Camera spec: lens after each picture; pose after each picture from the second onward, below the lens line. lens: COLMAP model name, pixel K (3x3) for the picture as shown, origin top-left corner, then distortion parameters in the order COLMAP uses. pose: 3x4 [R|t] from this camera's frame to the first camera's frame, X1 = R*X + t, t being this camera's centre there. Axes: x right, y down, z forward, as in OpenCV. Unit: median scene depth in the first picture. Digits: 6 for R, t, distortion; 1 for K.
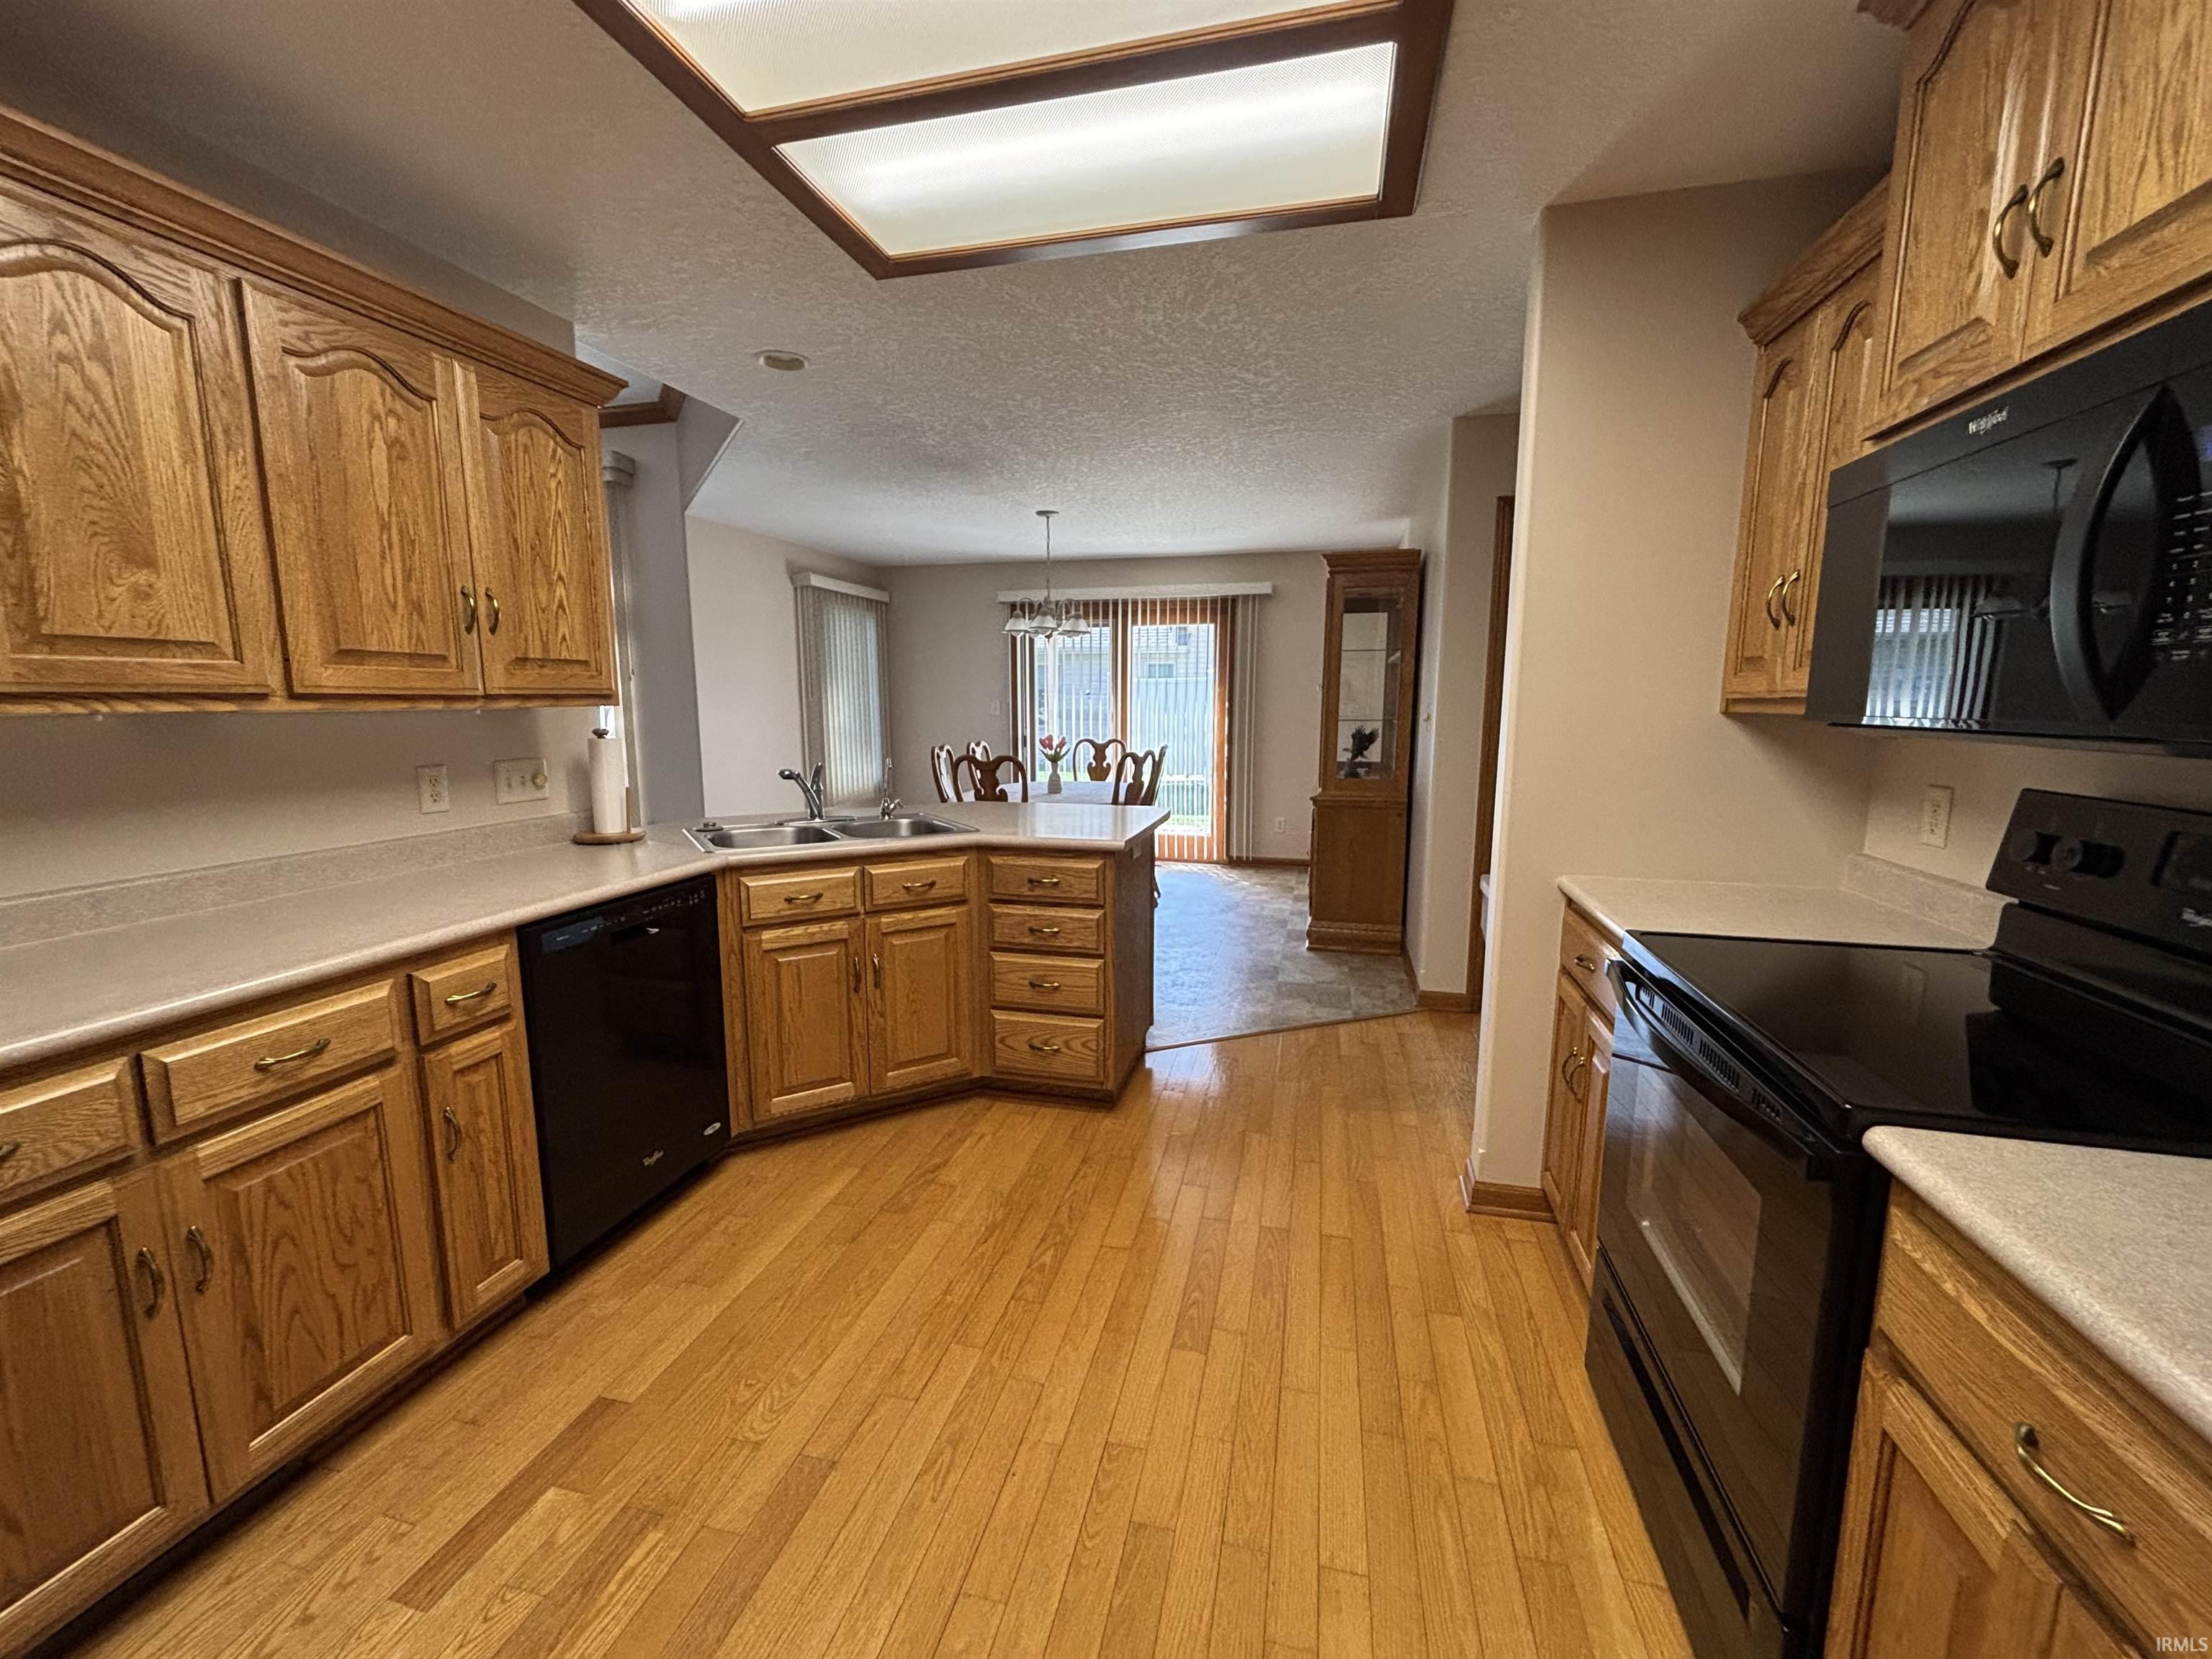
lens RADIAL K [[890.5, 0, 1105.1], [0, 890.5, 824.9], [0, 0, 1]] dist [0.003162, -0.000975]
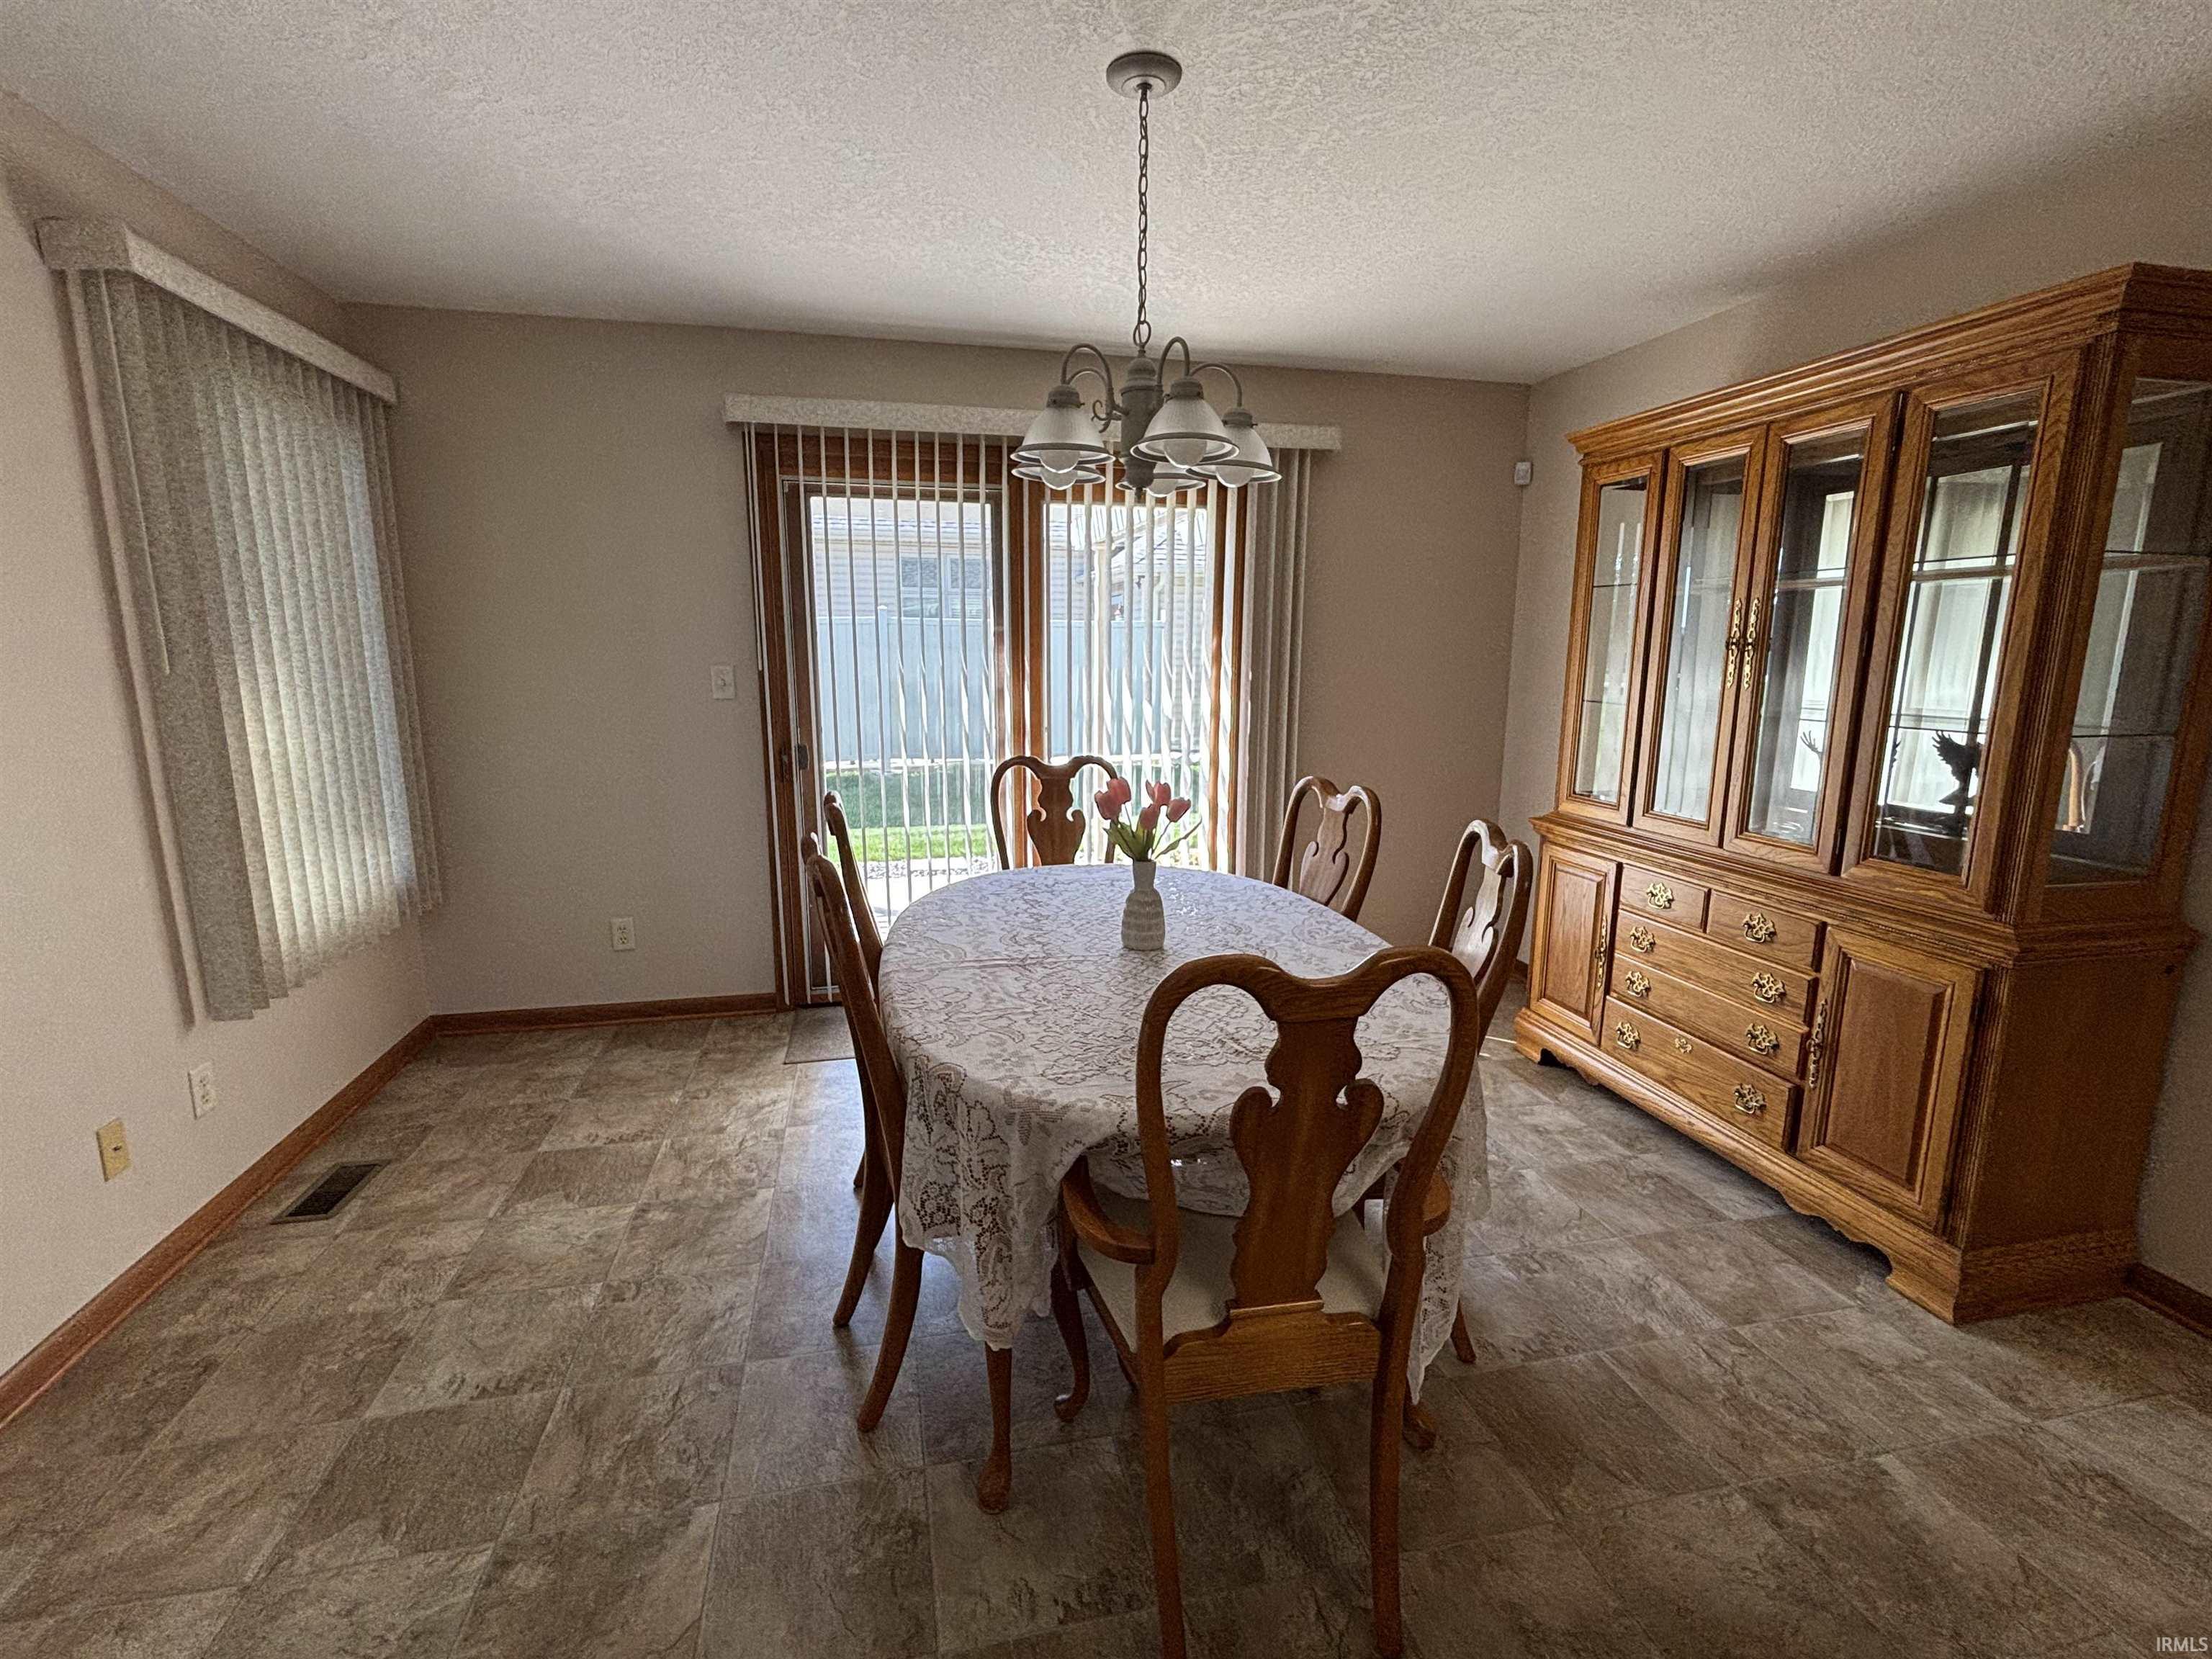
lens RADIAL K [[996.3, 0, 1105.8], [0, 996.3, 813.9], [0, 0, 1]] dist [-0.000002, -0.000336]
pose [[0.894451, -0.078903, 0.440149, -0.193979], [0.065413, 0.996808, 0.045763, -0.087397], [-0.442355, -0.012142, 0.896758, 0.543846]]
